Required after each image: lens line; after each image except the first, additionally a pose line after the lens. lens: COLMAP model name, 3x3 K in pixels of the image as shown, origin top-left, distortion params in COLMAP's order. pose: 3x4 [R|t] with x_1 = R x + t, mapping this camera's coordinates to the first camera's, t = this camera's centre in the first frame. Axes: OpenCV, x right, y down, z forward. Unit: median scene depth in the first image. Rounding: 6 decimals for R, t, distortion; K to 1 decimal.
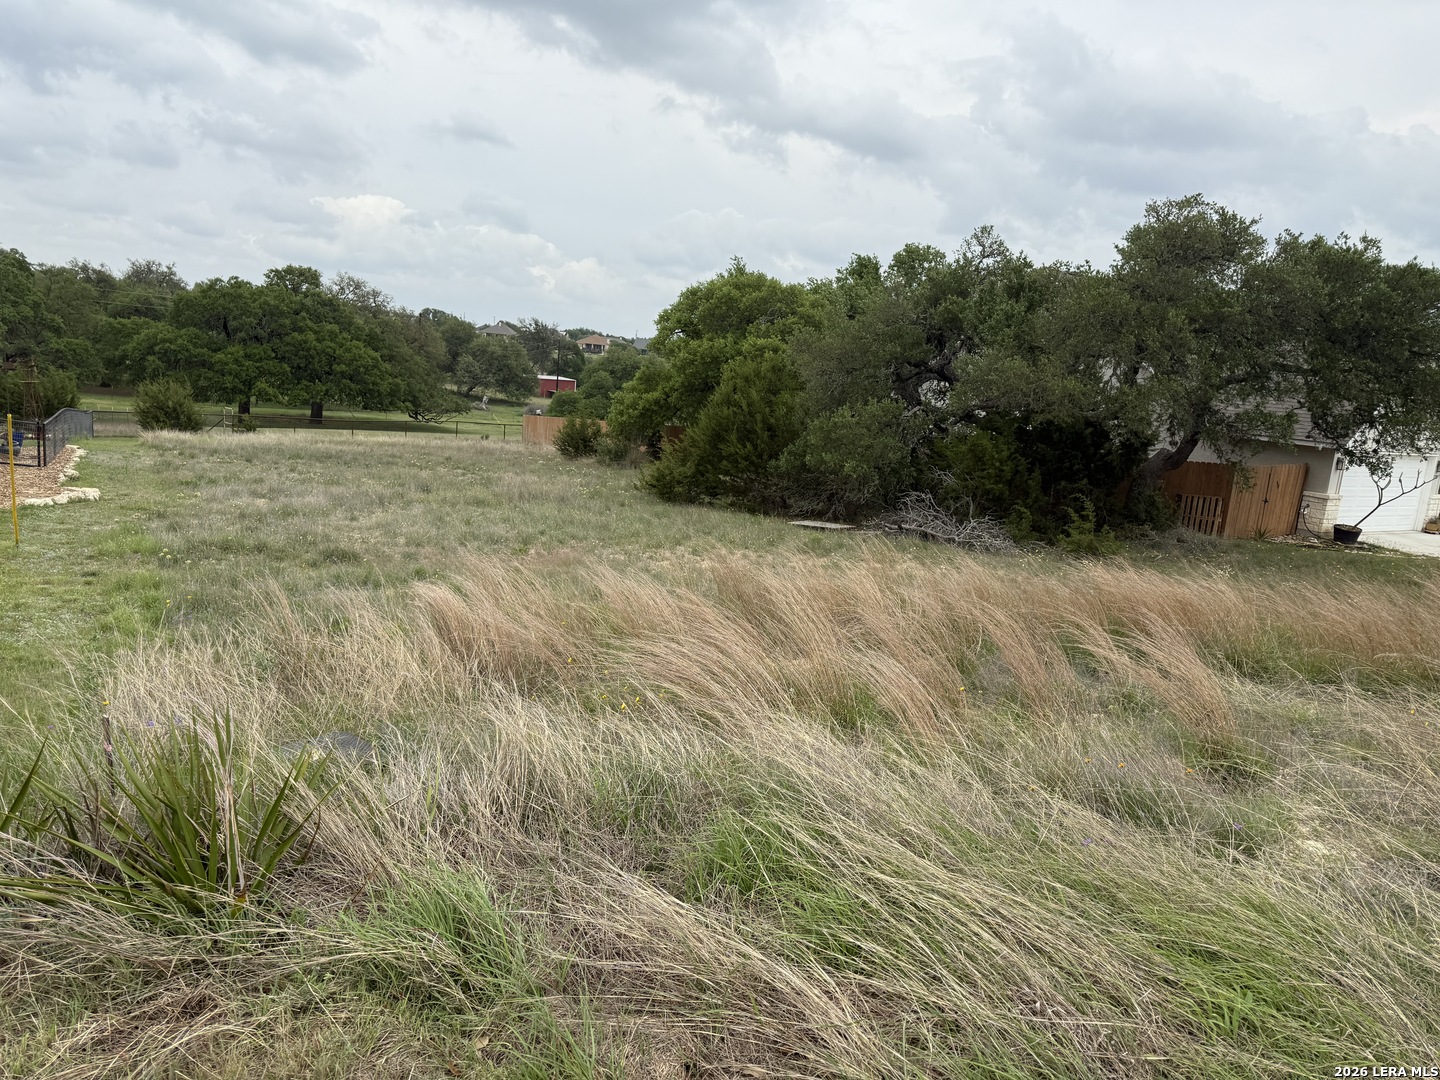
lens RADIAL K [[973.9, 0, 725.3], [0, 973.9, 564.0], [0, 0, 1]] dist [0.076099, -0.131684]
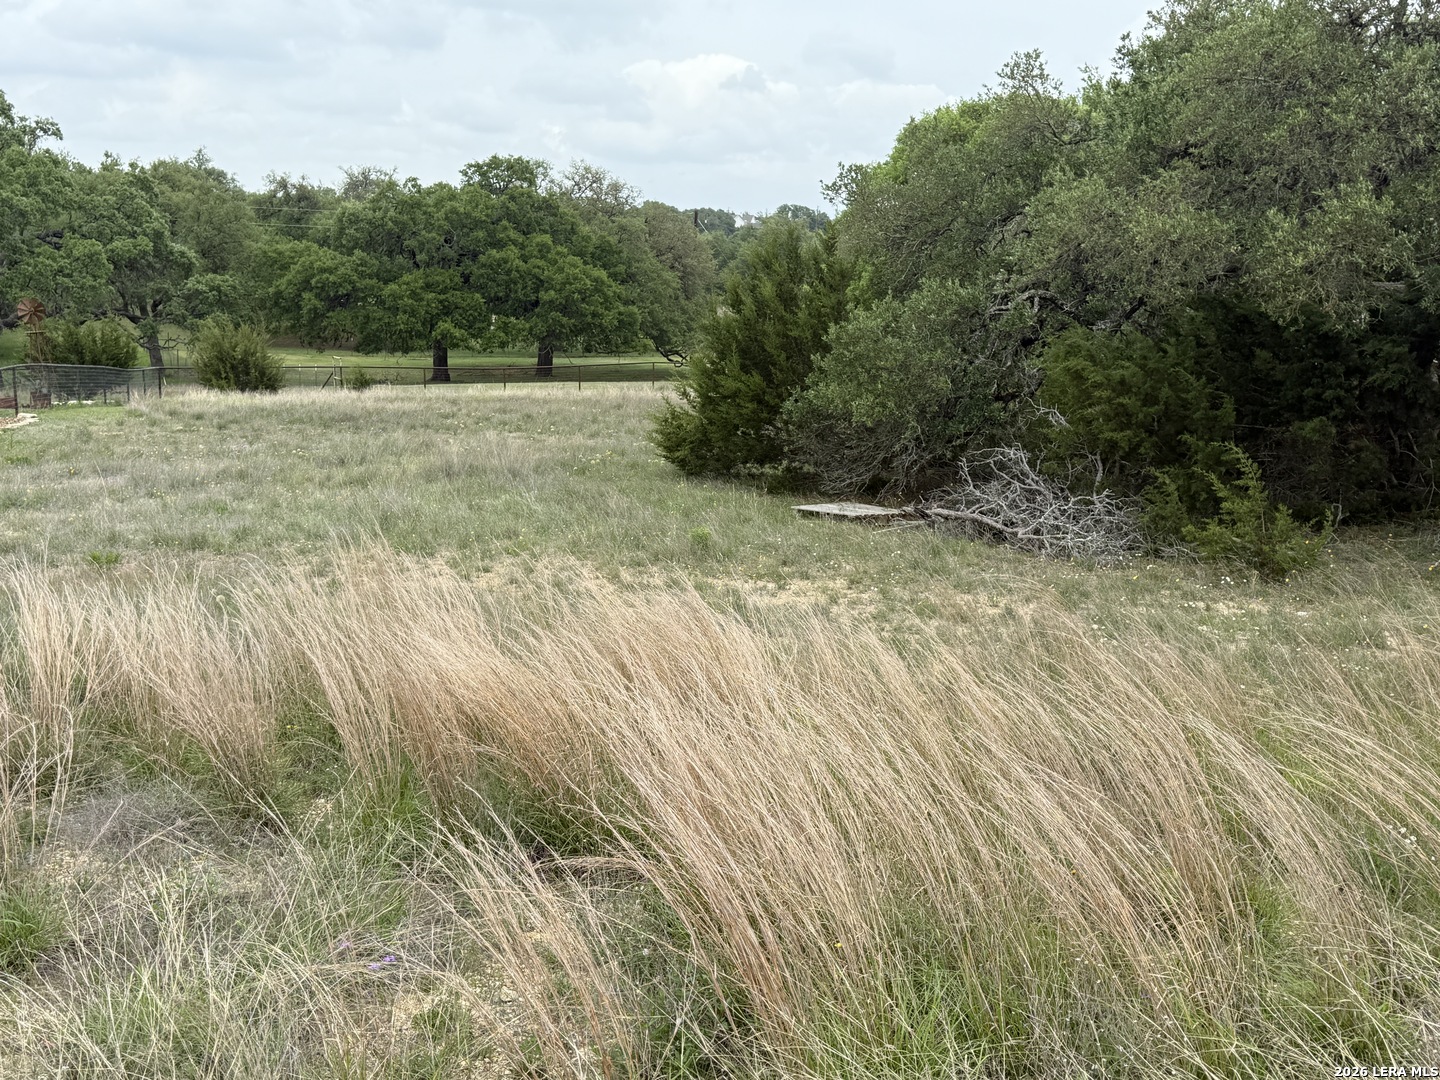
lens RADIAL K [[1467.8, 0, 720.0], [0, 1467.8, 540.0], [0, 0, 1]] dist [0.127684, -0.246636]
pose [[0.944403, -0.003990, -0.328767, 0.073753], [-0.003294, 0.999761, -0.021595, -0.001190], [0.328775, 0.021477, 0.944164, 0.045010]]
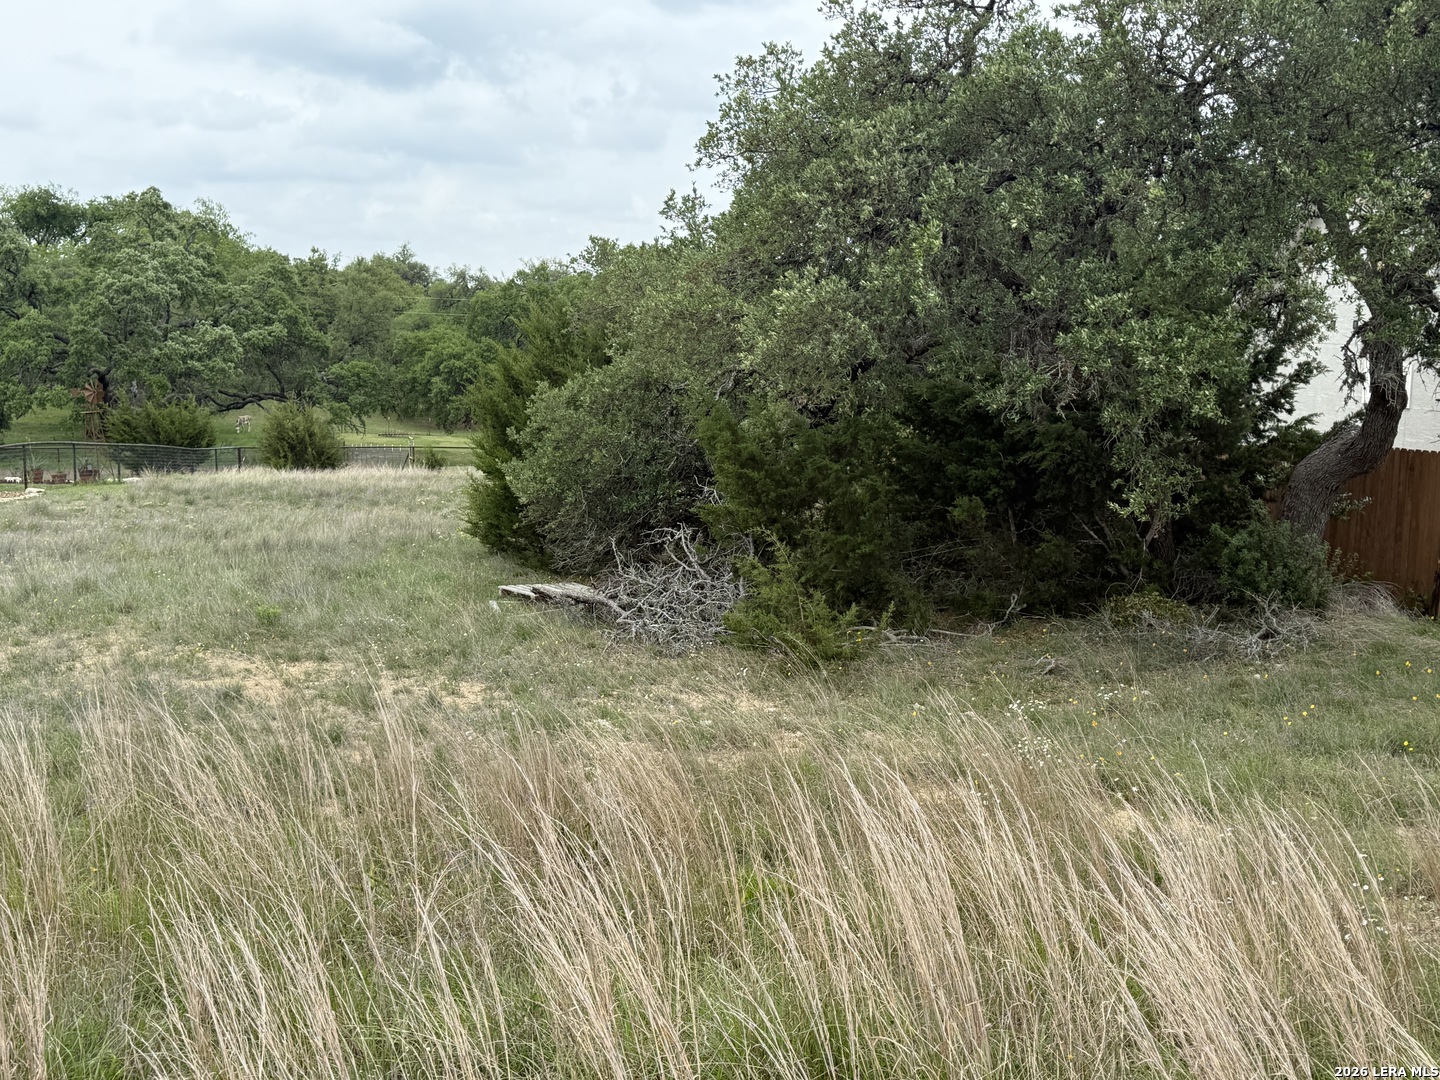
lens RADIAL K [[1466.3, 0, 720.0], [0, 1466.3, 540.0], [0, 0, 1]] dist [0.113397, -0.258861]
pose [[0.887619, -0.009134, -0.460487, 0.137661], [-0.028952, 0.996720, -0.075577, -0.002465], [0.459667, 0.080416, 0.884443, 0.081715]]
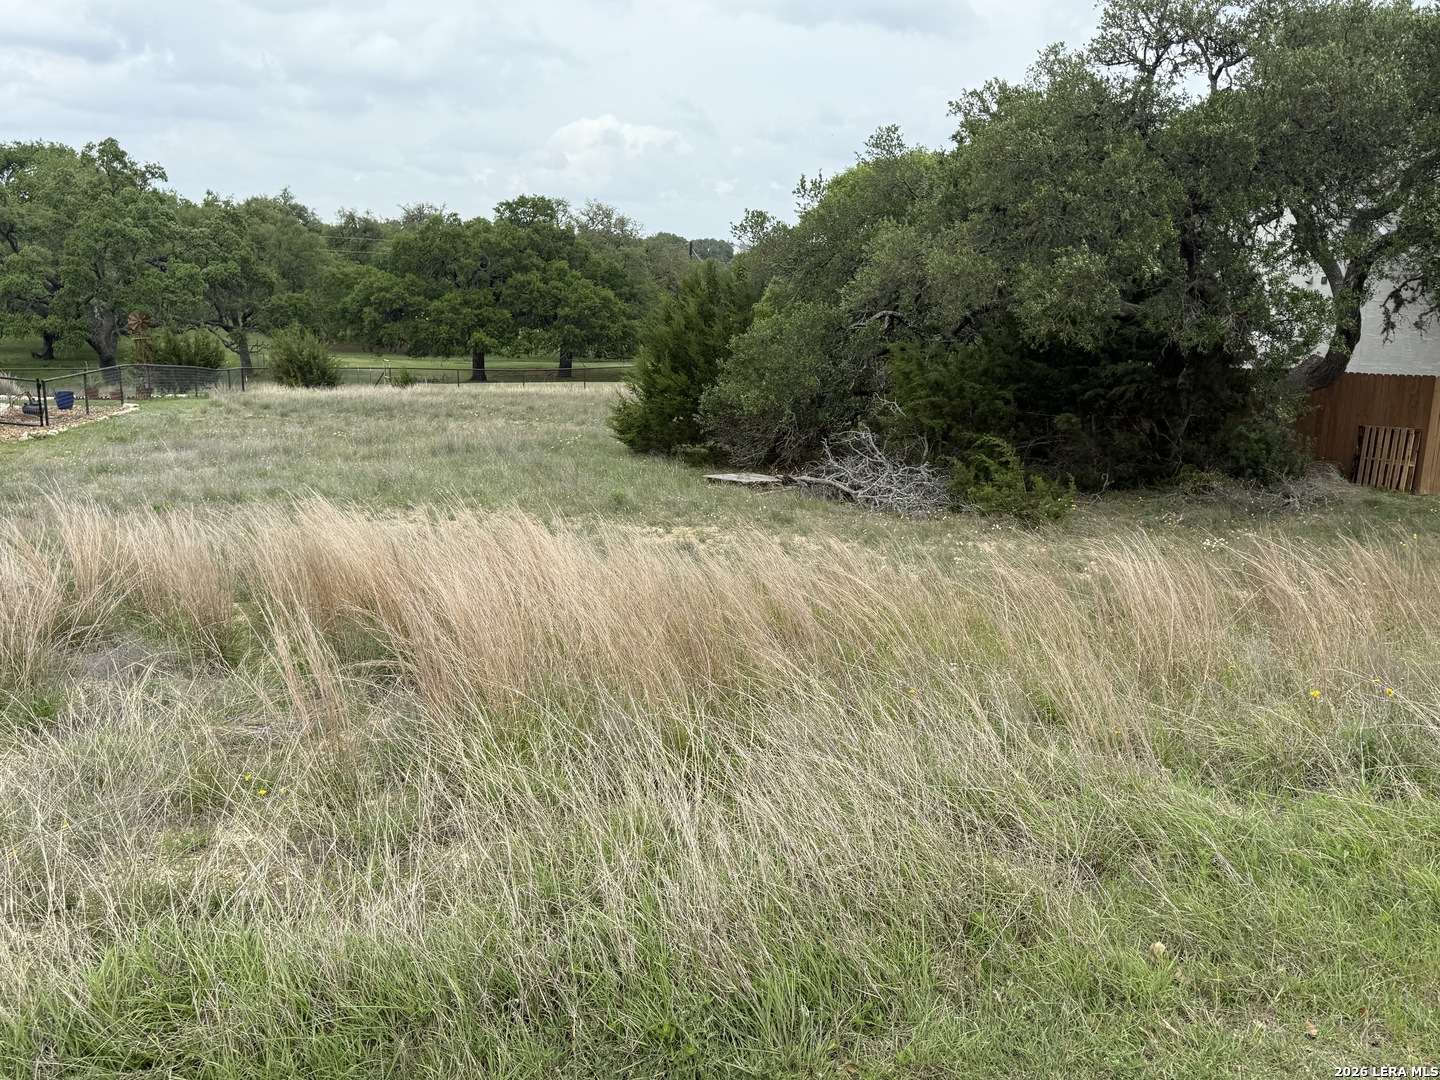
lens RADIAL K [[1212.8, 0, 720.0], [0, 1212.8, 540.0], [0, 0, 1]] dist [0.111685, -0.206428]
pose [[0.944598, 0.007264, -0.328150, 0.092746], [-0.007774, 0.999970, -0.000240, 0.001668], [0.328138, 0.002778, 0.944626, 0.032692]]
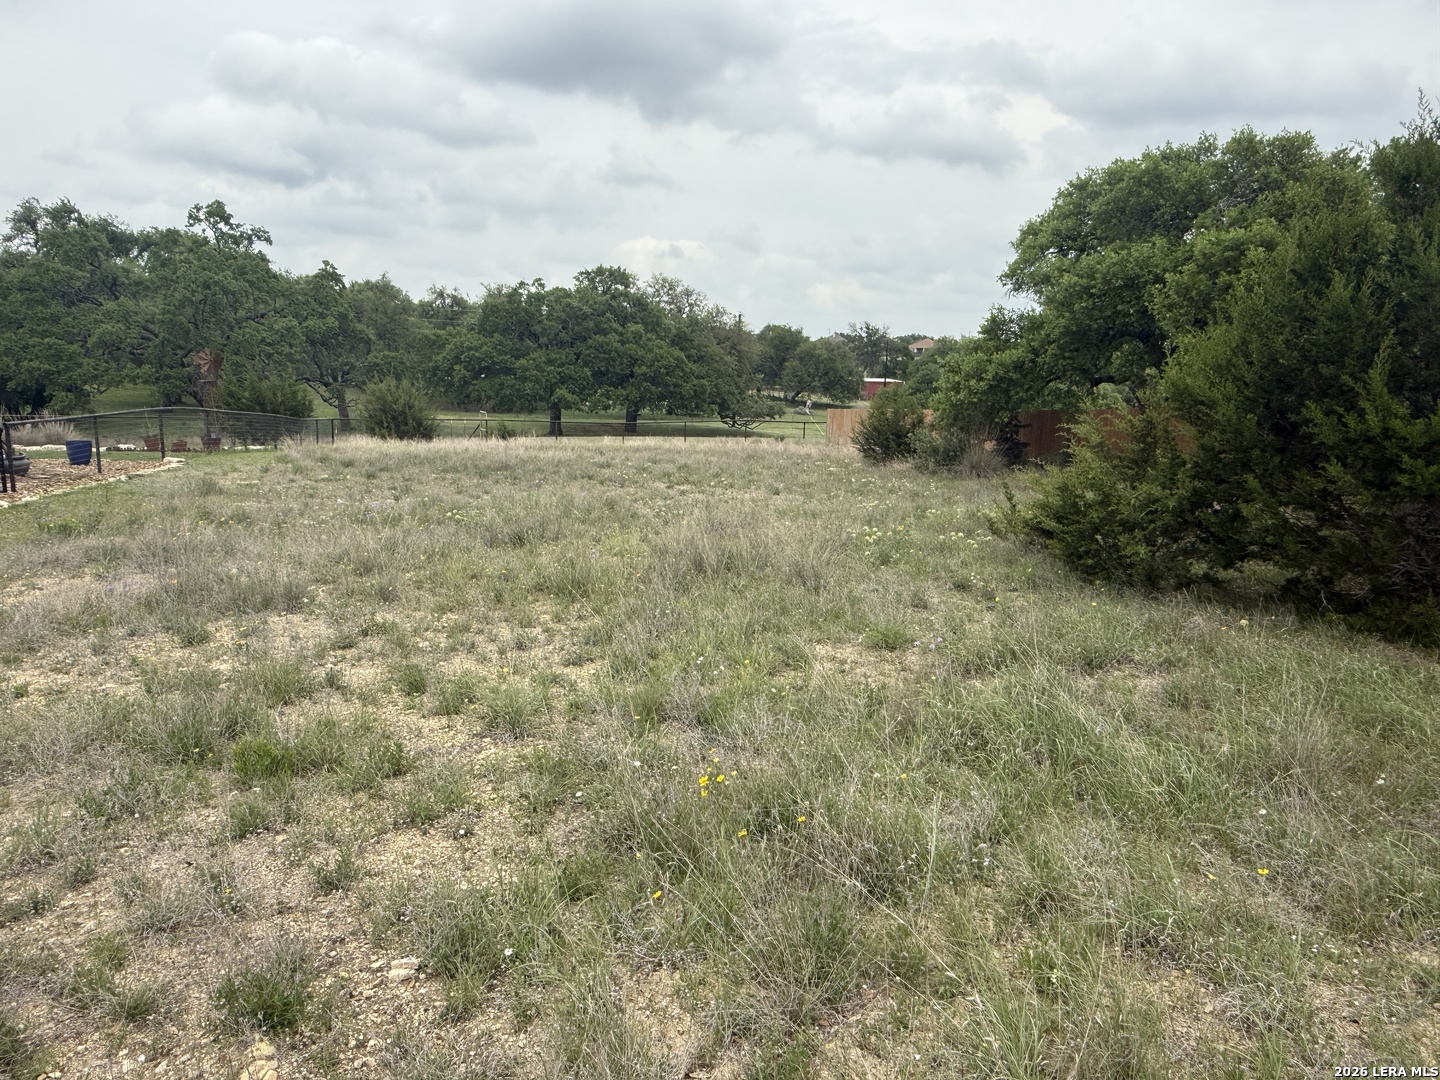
lens RADIAL K [[974.0, 0, 720.0], [0, 974.0, 540.0], [0, 0, 1]] dist [0.005021, 0.004688]
pose [[0.943253, 0.009611, -0.331935, -0.019734], [-0.019259, 0.999482, -0.025789, -0.018869], [0.331515, 0.030719, 0.942950, 0.175699]]
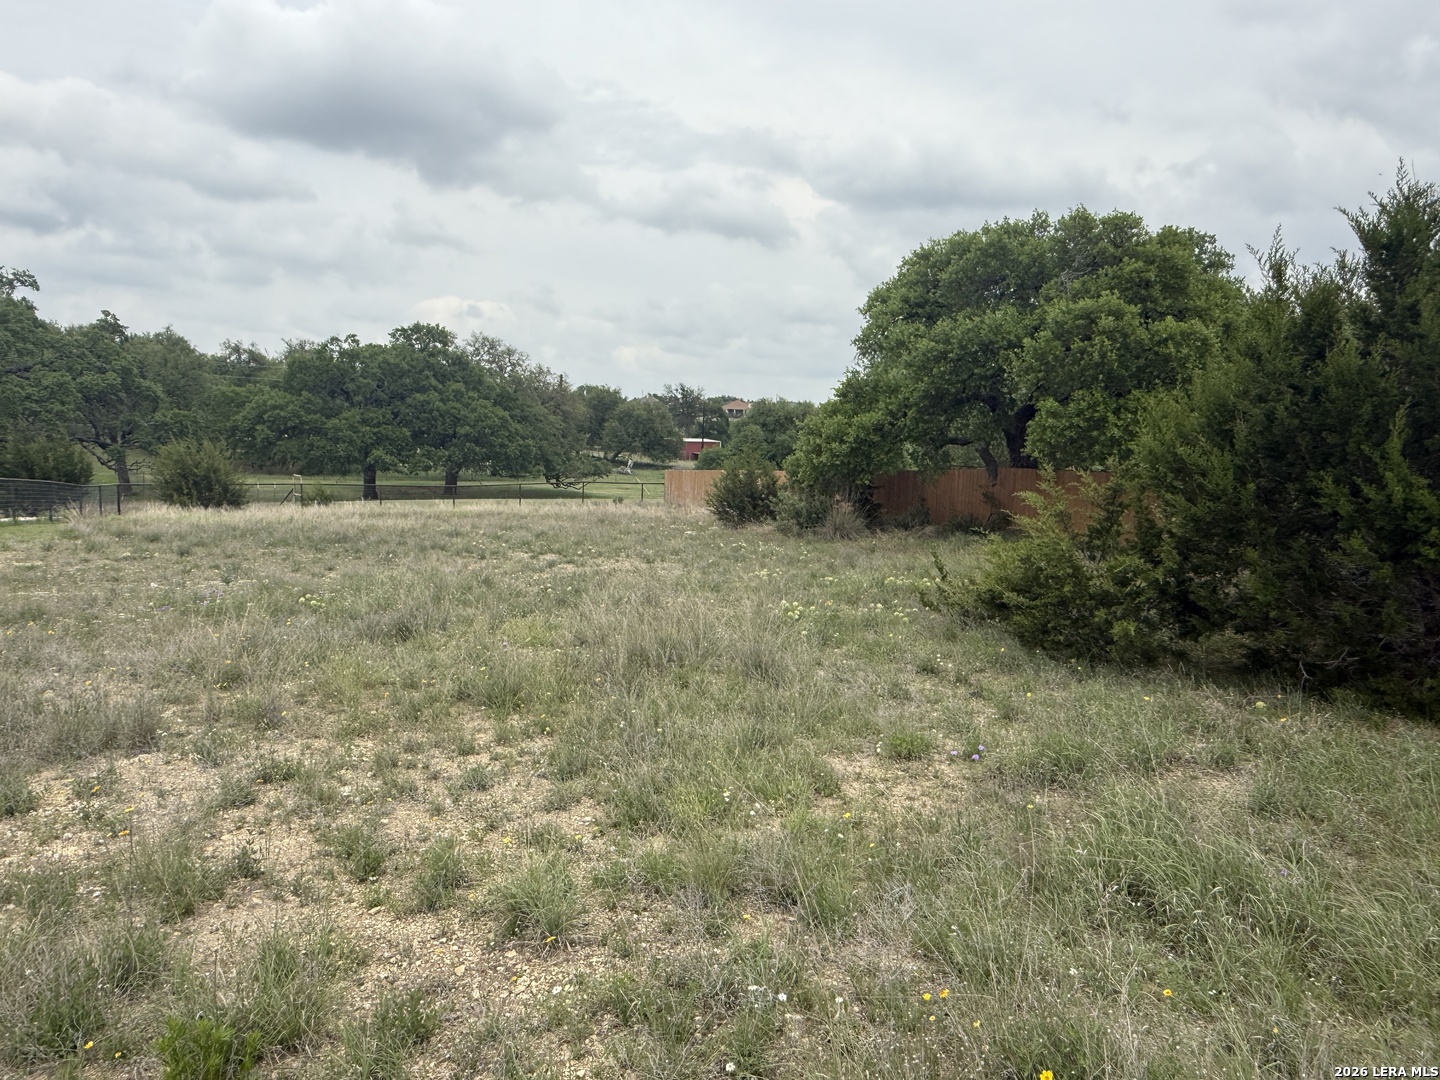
lens RADIAL K [[974.0, 0, 720.0], [0, 974.0, 540.0], [0, 0, 1]] dist [0.005021, 0.004688]
pose [[0.988002, -0.029276, -0.151642, -0.035220], [0.016288, 0.996146, -0.086191, -0.021905], [0.153581, 0.082687, 0.984670, 0.184421]]
